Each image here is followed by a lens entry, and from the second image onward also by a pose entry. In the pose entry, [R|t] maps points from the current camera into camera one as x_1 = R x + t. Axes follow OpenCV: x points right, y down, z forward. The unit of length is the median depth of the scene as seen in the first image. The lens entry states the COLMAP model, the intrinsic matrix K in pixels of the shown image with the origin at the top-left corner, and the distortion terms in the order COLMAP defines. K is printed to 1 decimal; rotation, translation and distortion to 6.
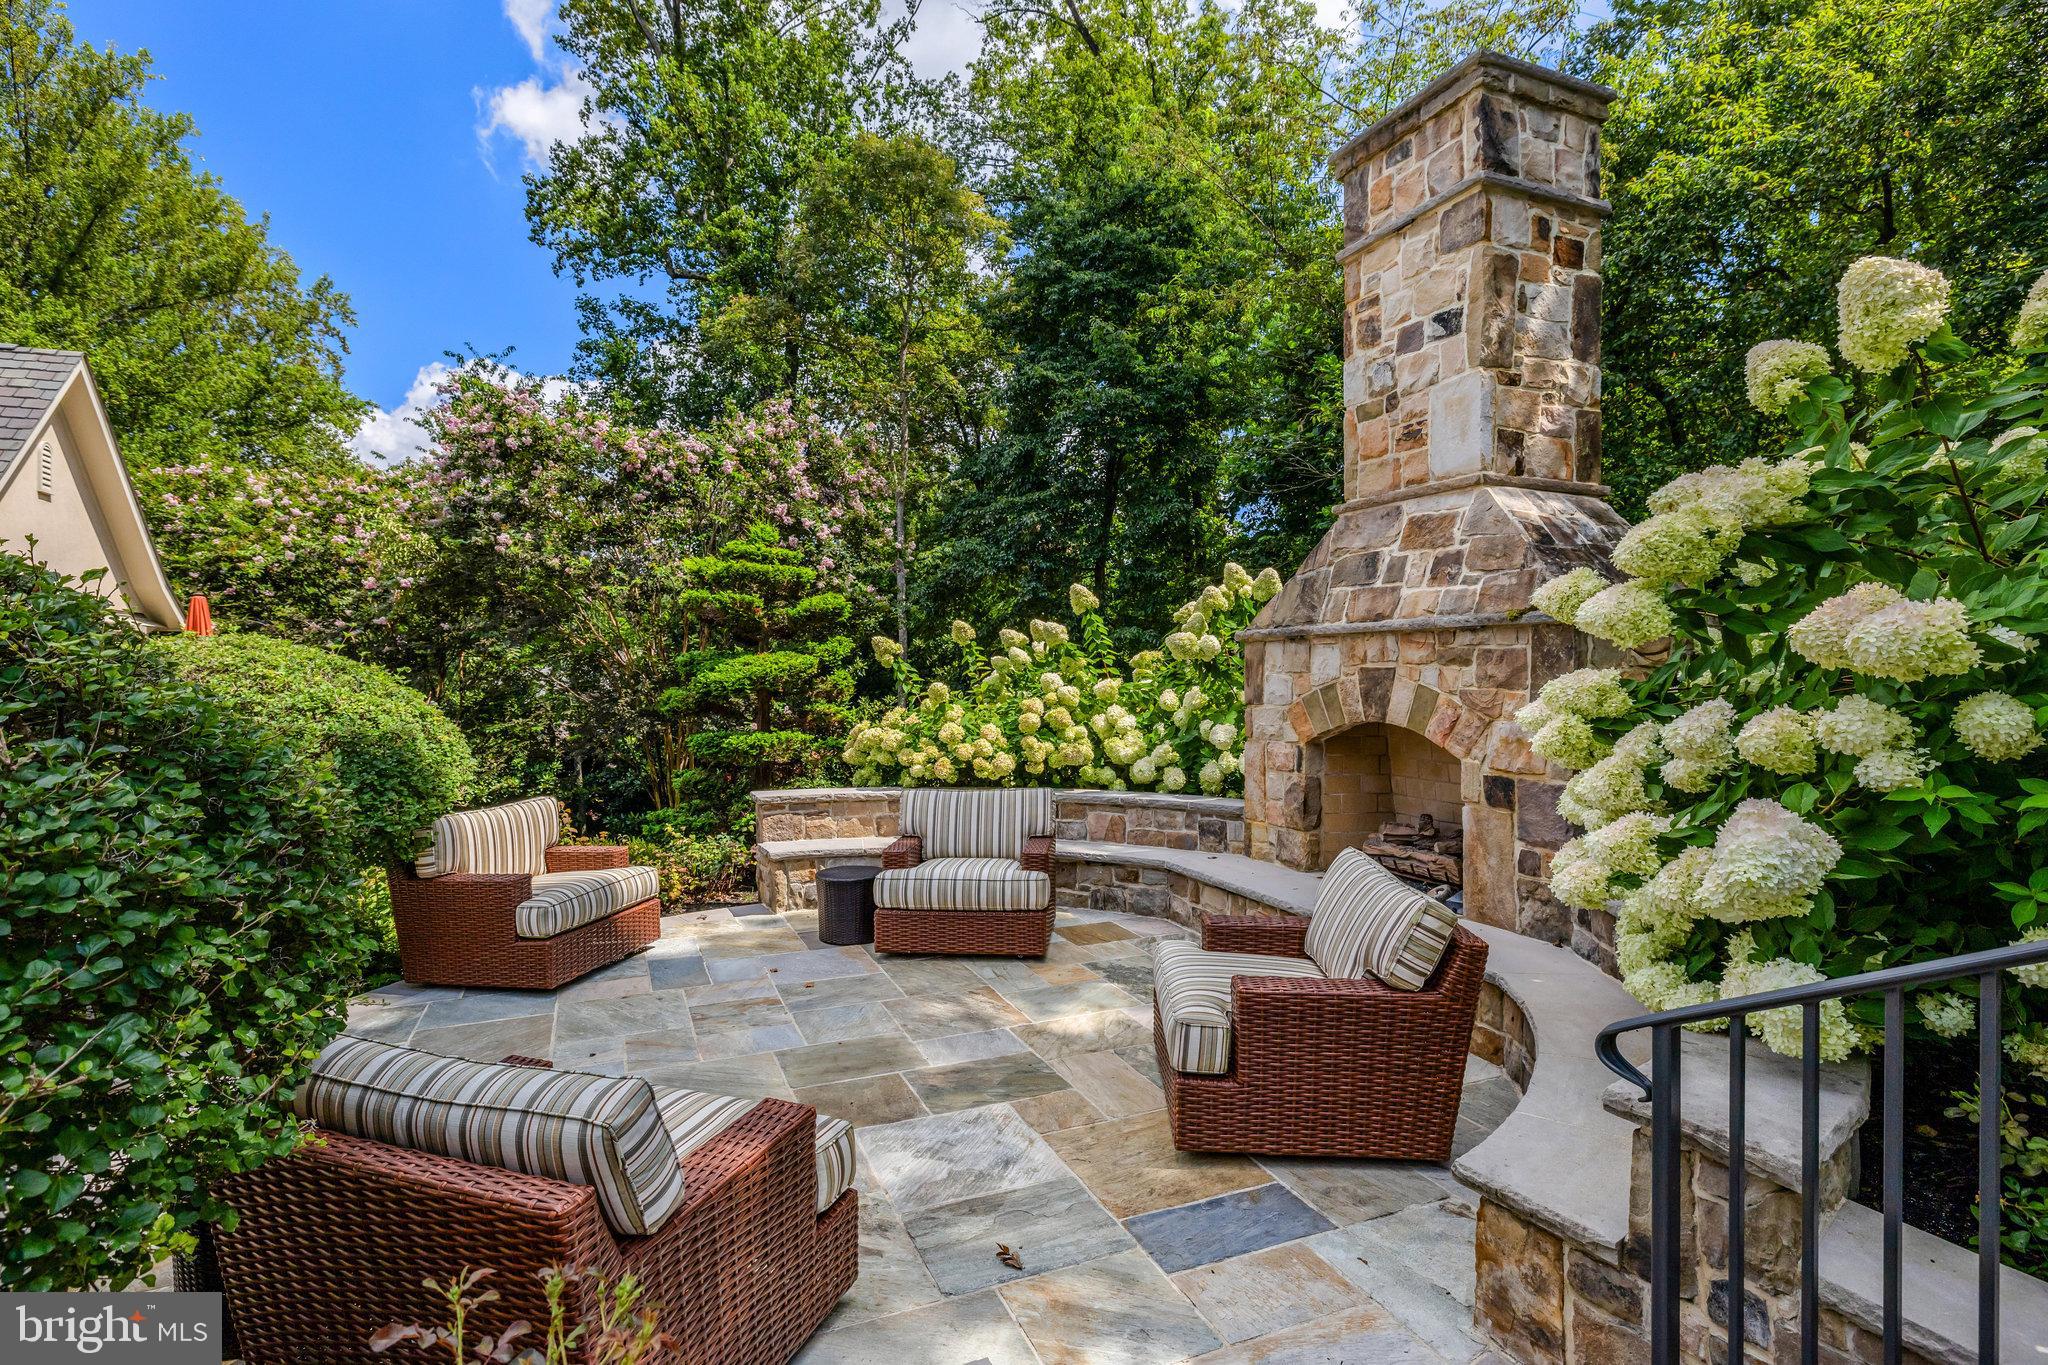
lens RADIAL K [[986.7, 0, 1023.1], [0, 986.7, 684.5], [0, 0, 1]] dist [-0.009570, 0.001782]
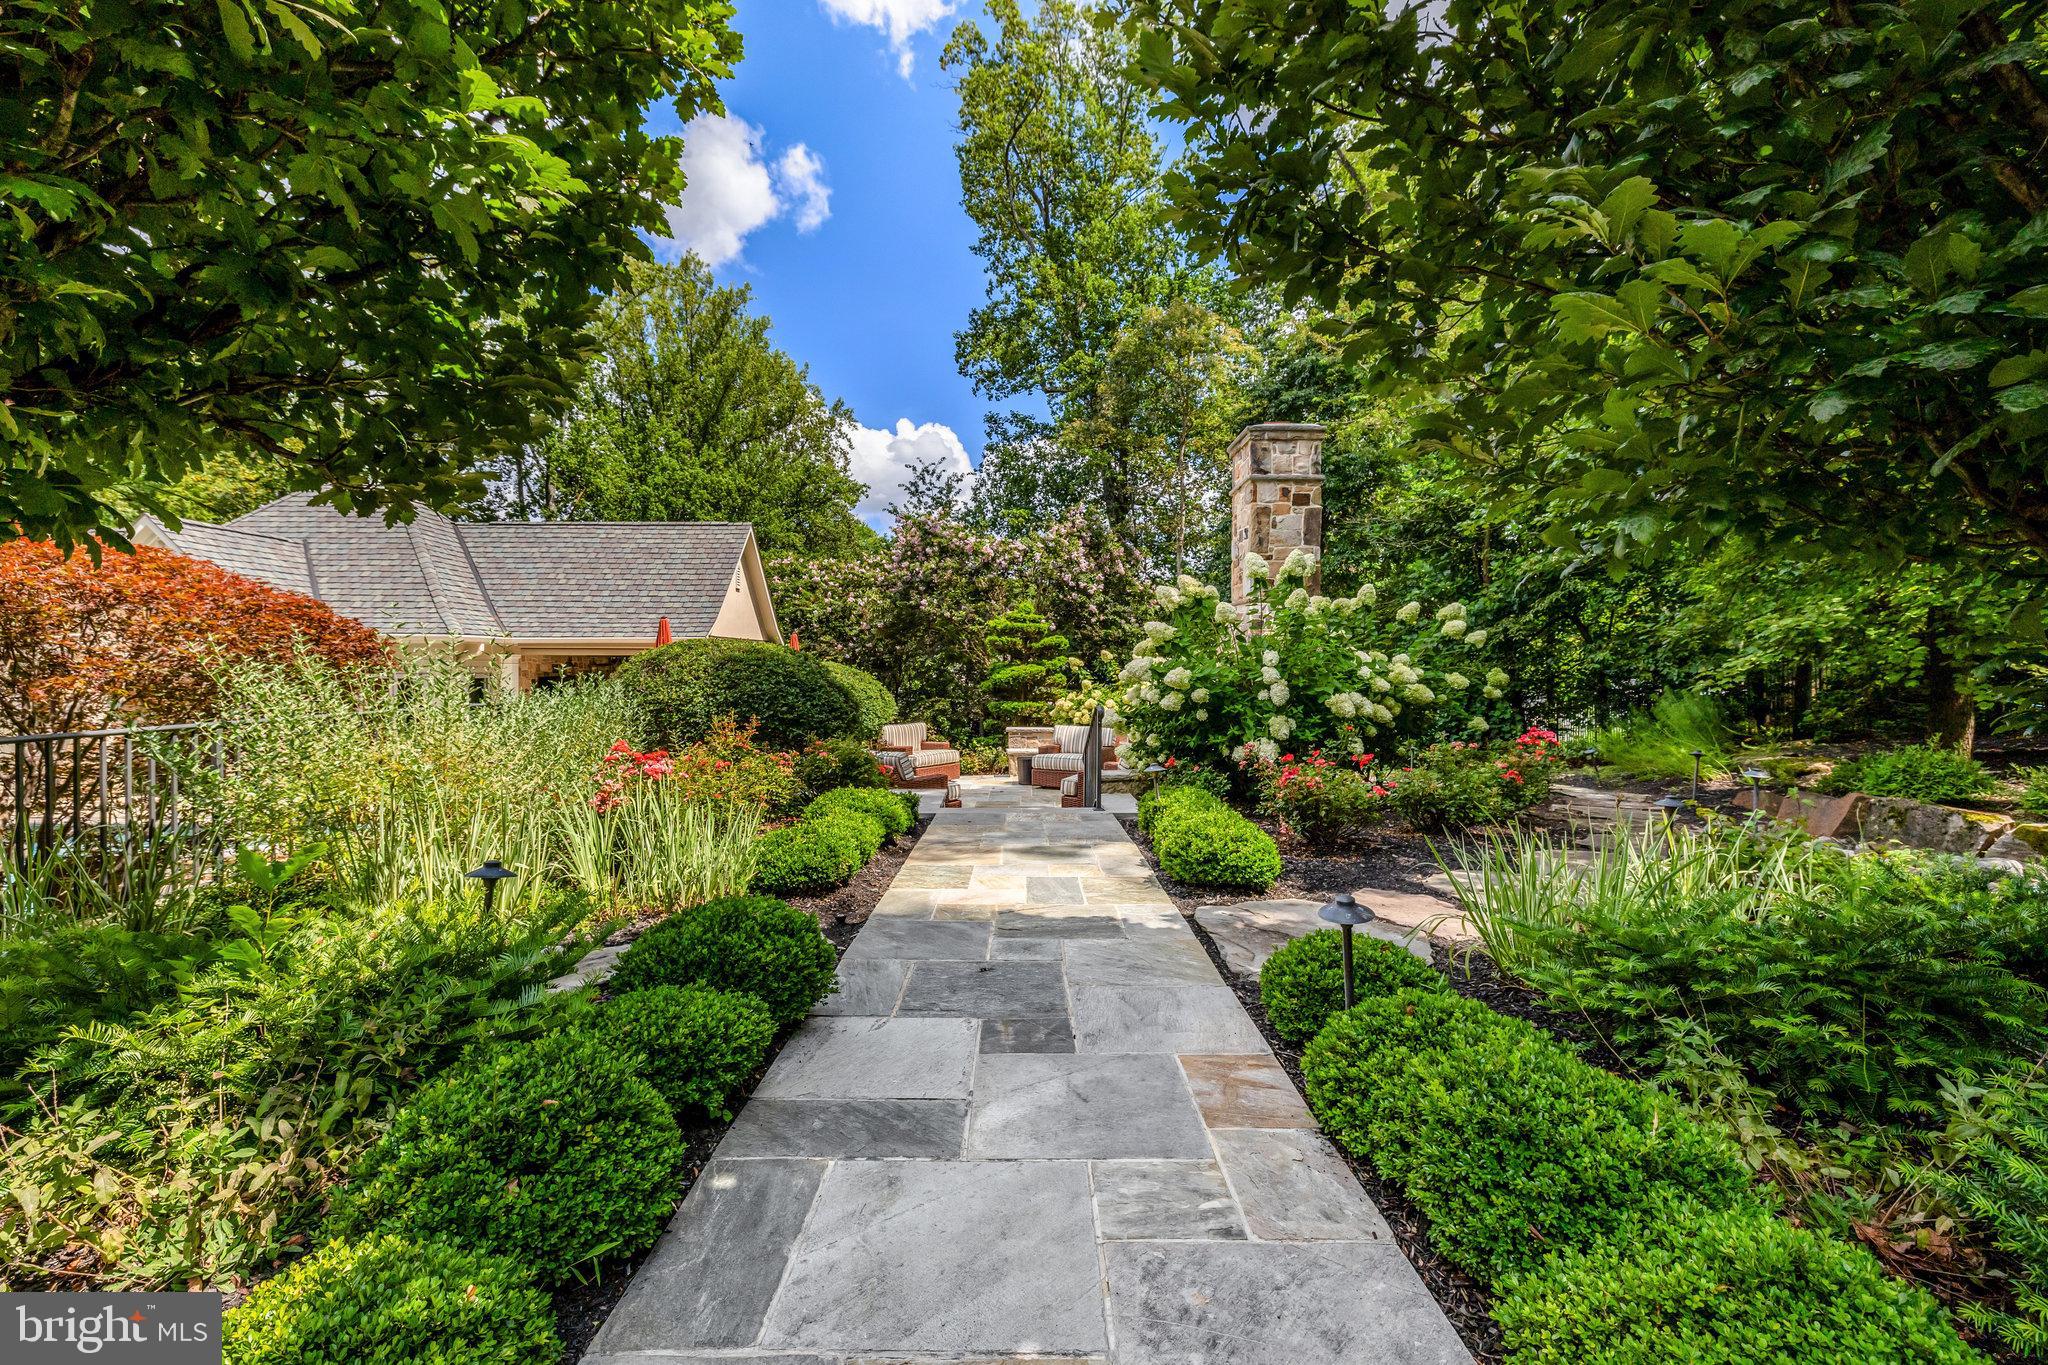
lens RADIAL K [[870.4, 0, 1025.7], [0, 870.4, 673.7], [0, 0, 1]] dist [0.000289, -0.000517]
pose [[0.920117, 0.007689, -0.391568, 0.251362], [-0.009073, 0.999957, -0.001684, -0.005888], [0.391538, 0.005102, 0.920148, -0.378058]]
